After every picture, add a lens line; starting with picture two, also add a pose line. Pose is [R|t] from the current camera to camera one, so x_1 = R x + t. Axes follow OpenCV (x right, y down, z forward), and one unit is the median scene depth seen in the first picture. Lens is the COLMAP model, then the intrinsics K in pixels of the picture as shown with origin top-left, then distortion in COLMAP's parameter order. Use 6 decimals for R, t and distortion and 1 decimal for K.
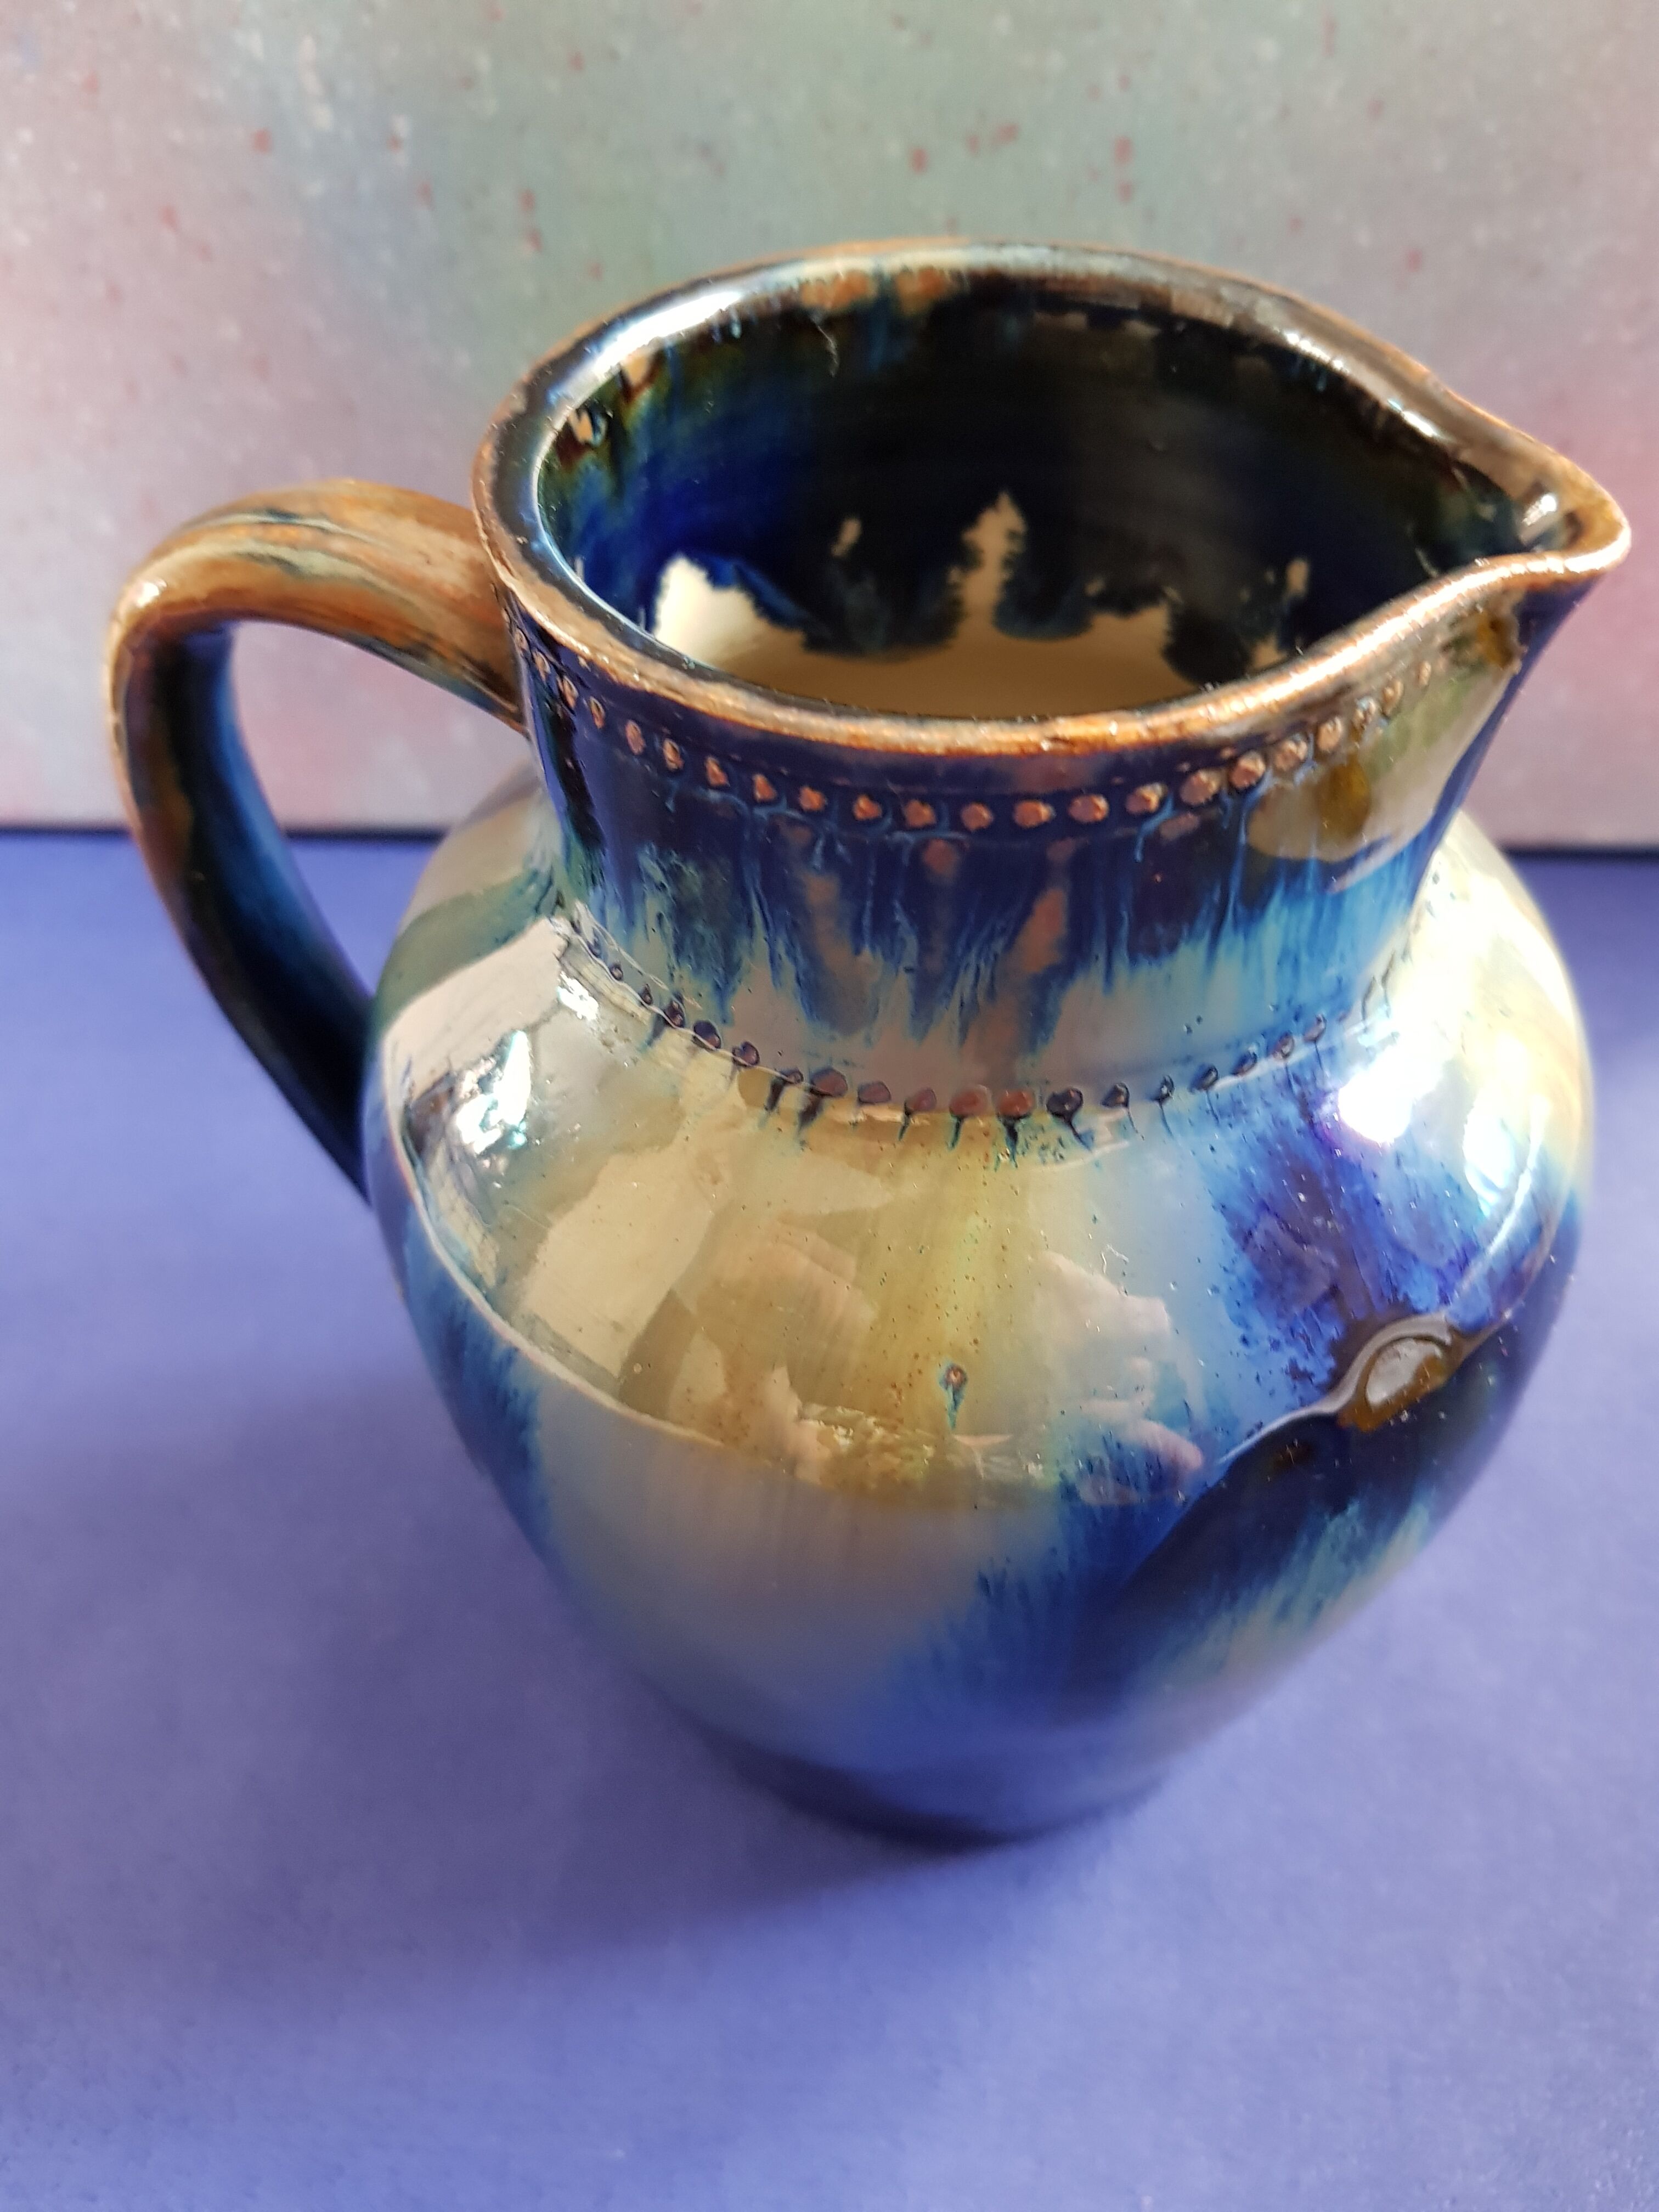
lens RADIAL K [[1736.7, 0, 827.7], [0, 1736.7, 1025.3], [0, 0, 1]] dist [-0.000278, -0.038057]
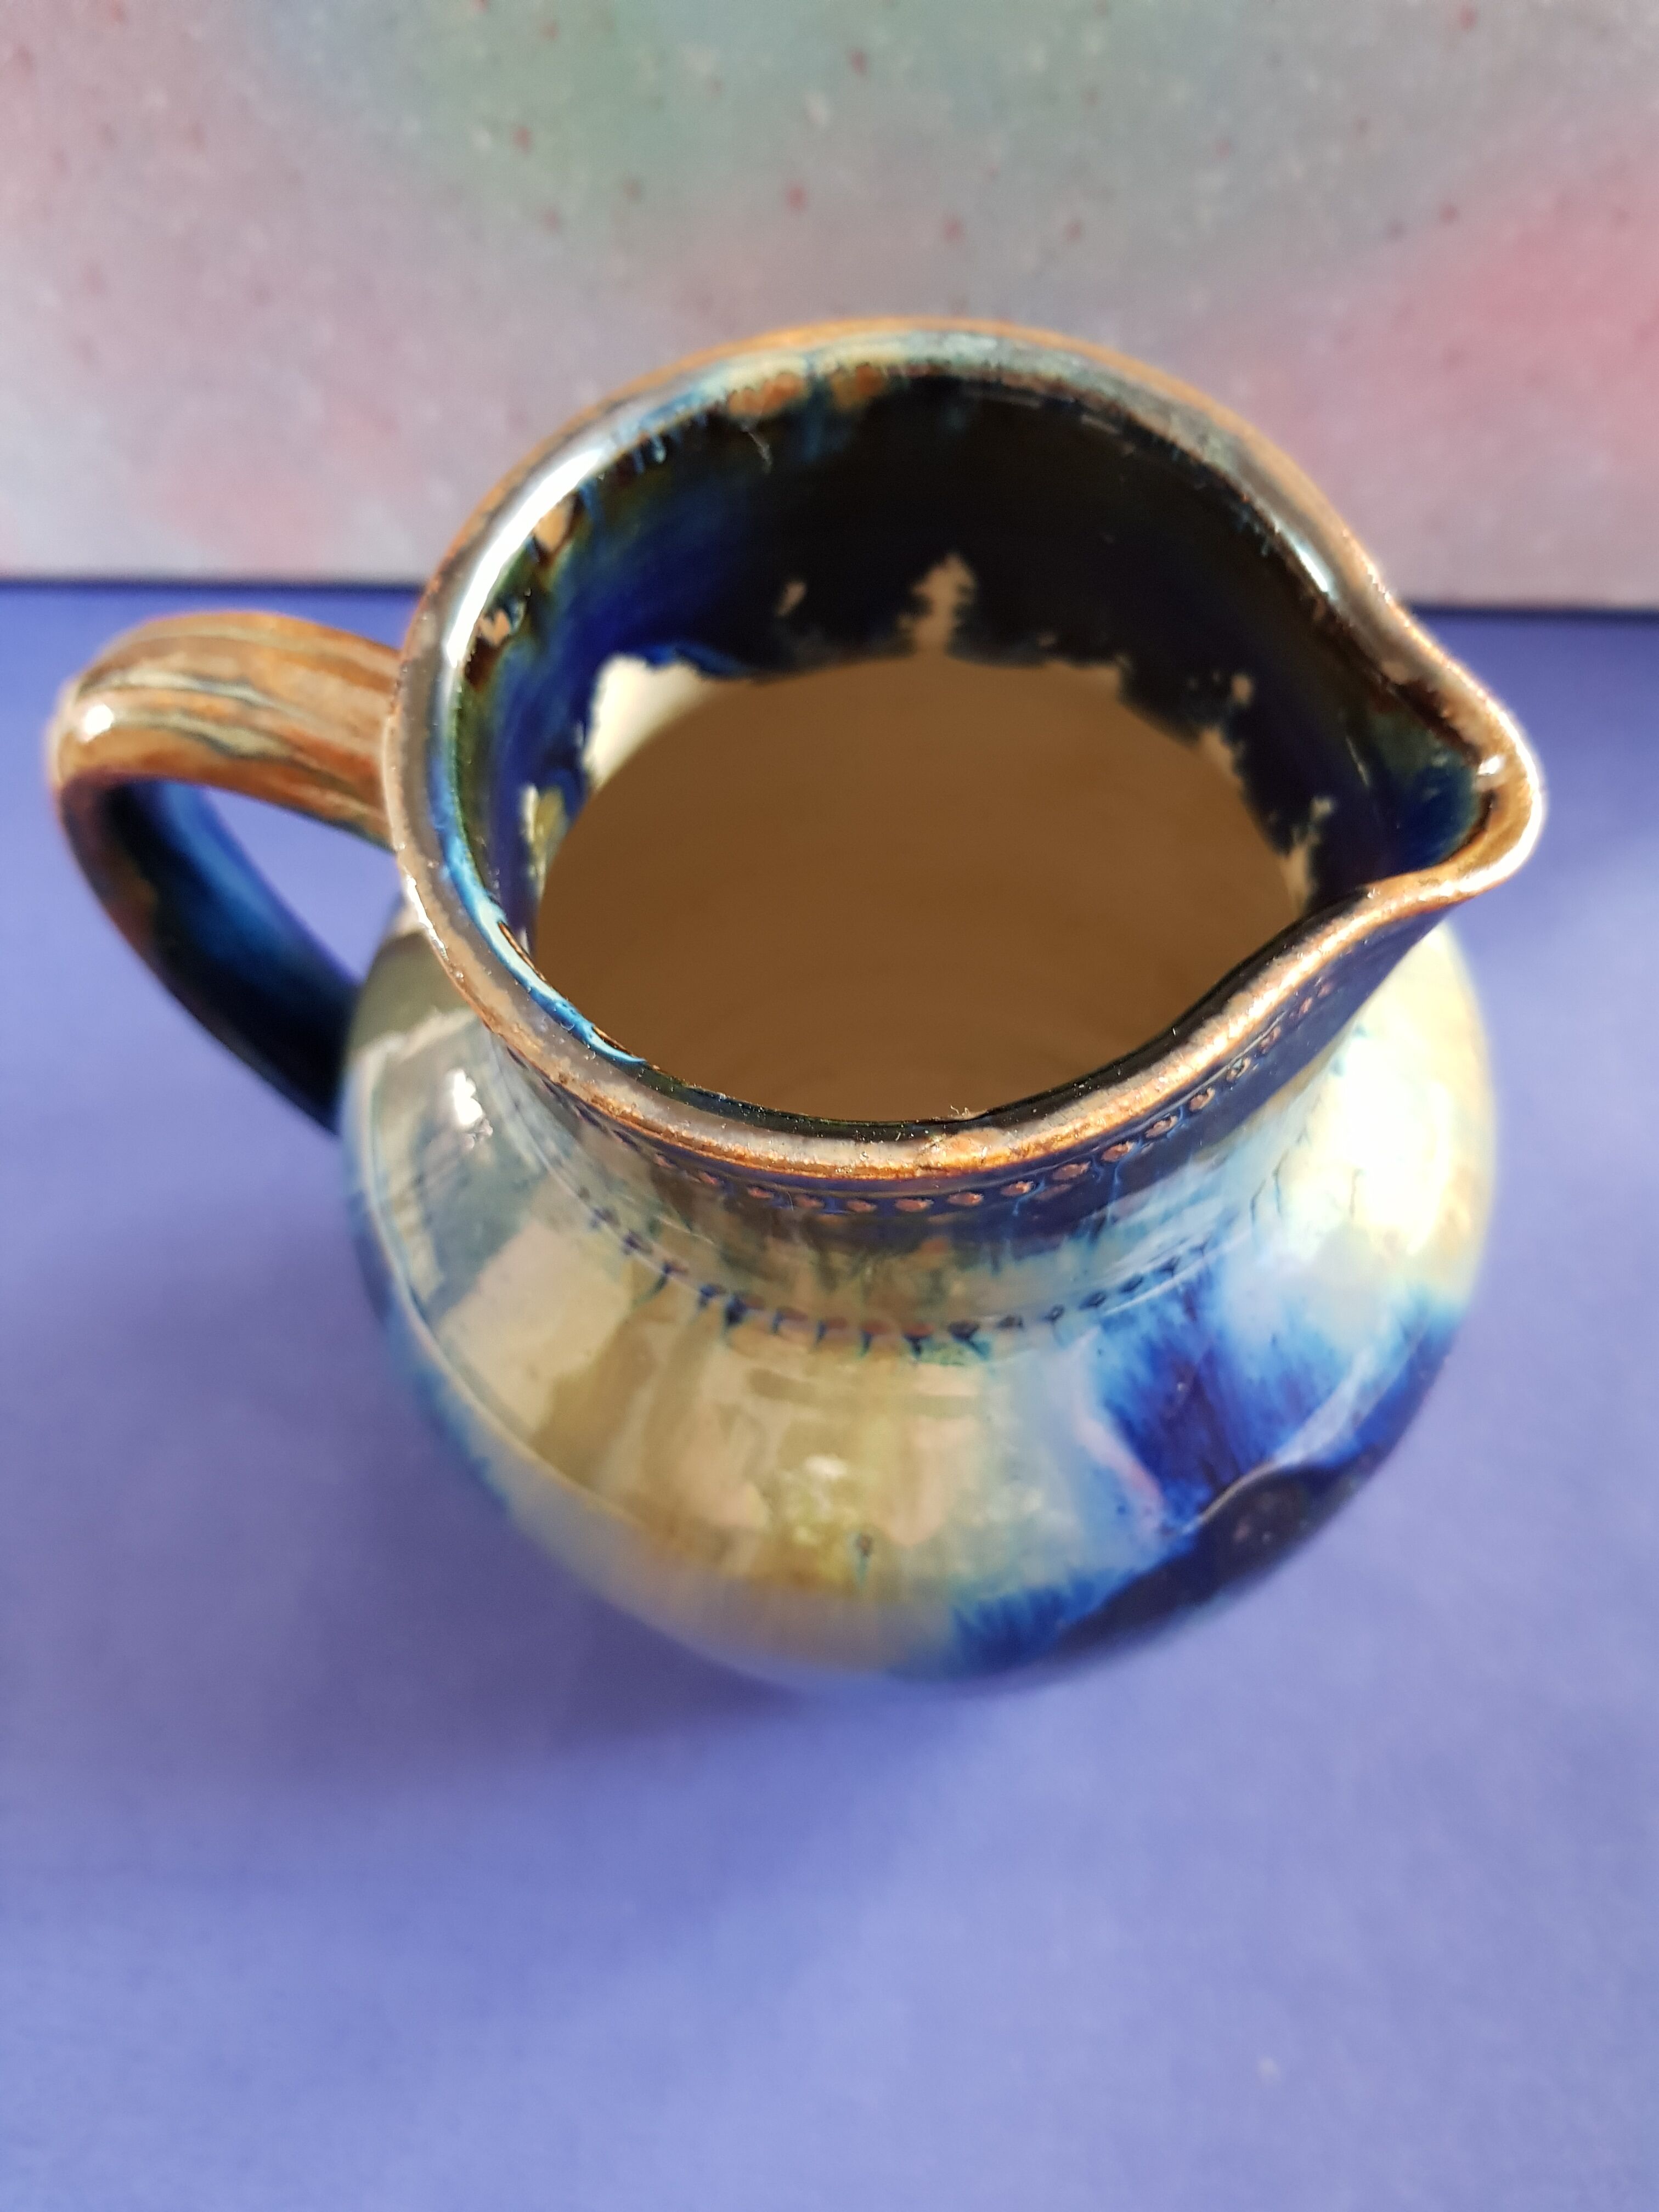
lens RADIAL K [[1736.7, 0, 827.7], [0, 1736.7, 1025.3], [0, 0, 1]] dist [-0.000278, -0.038057]
pose [[0.999686, 0.001939, -0.024987, 0.068579], [0.005131, 0.960042, 0.279809, -0.393425], [0.024531, -0.279850, 0.959730, -0.000317]]
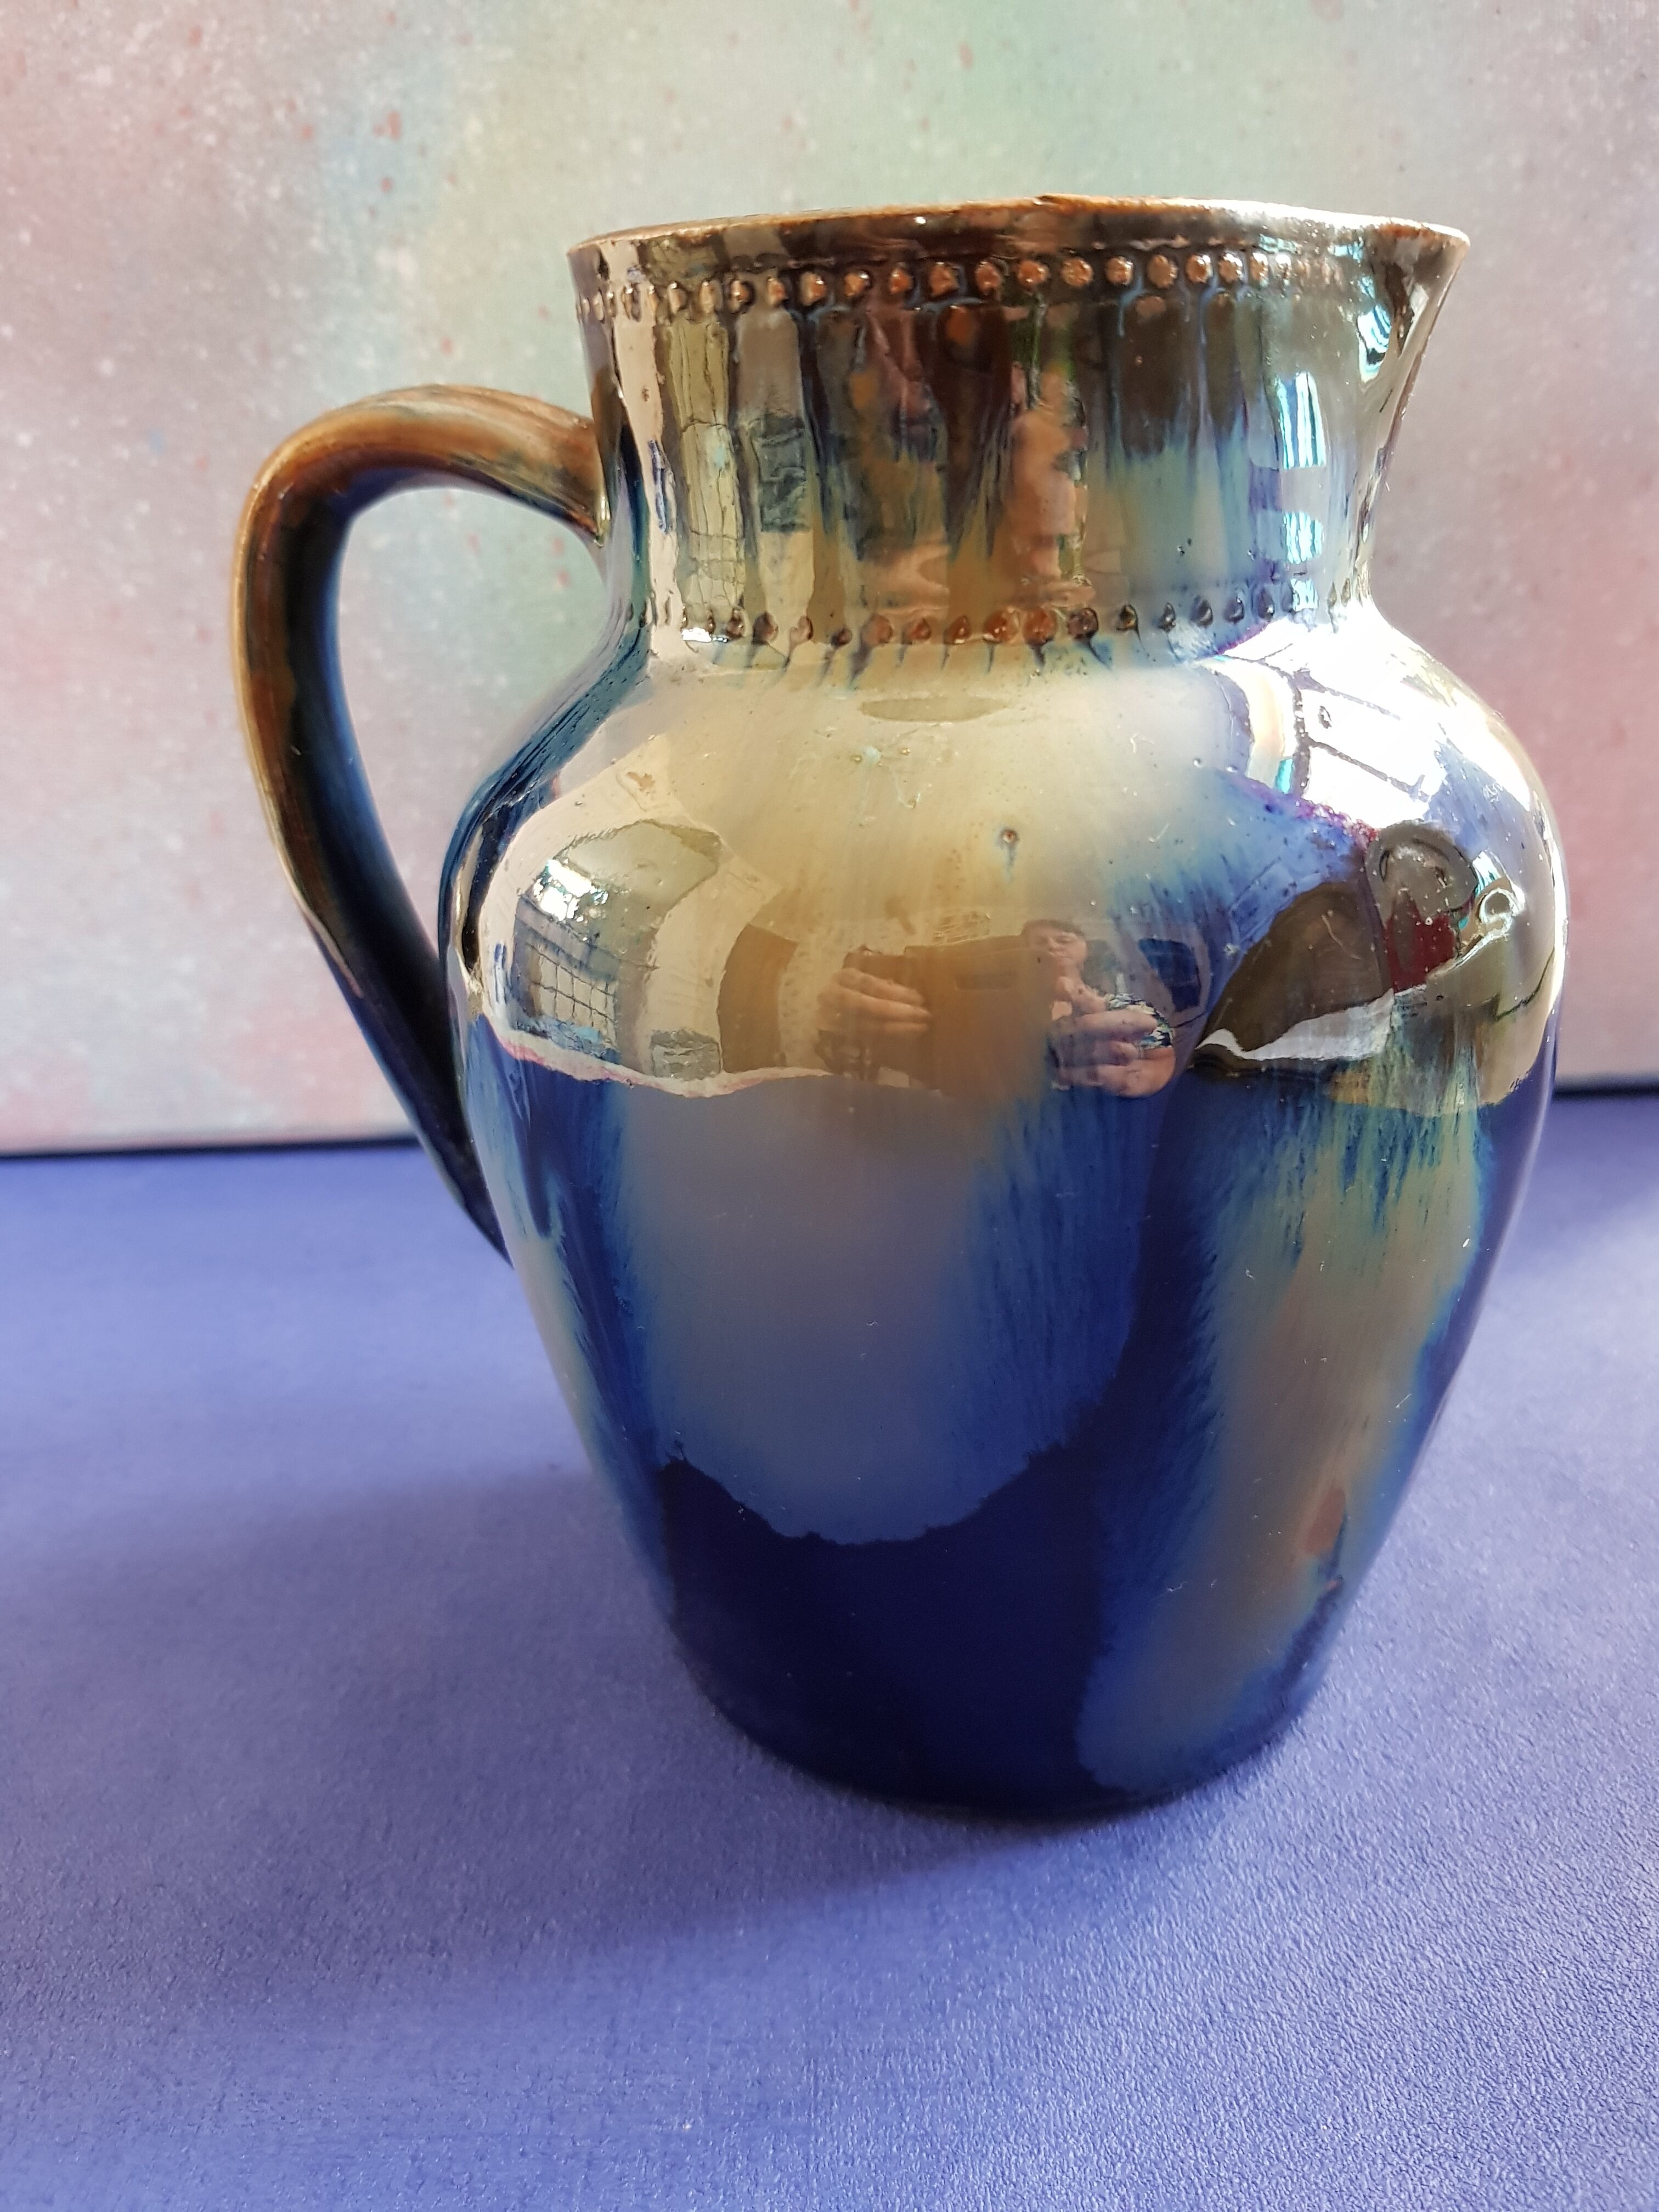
lens RADIAL K [[1692.2, 0, 834.8], [0, 1692.2, 1075.6], [0, 0, 1]] dist [0.018957, -0.060895]
pose [[0.998513, -0.045940, 0.029351, -0.064364], [0.053511, 0.928799, -0.366700, 0.633198], [-0.010415, 0.367726, 0.929876, 0.062672]]
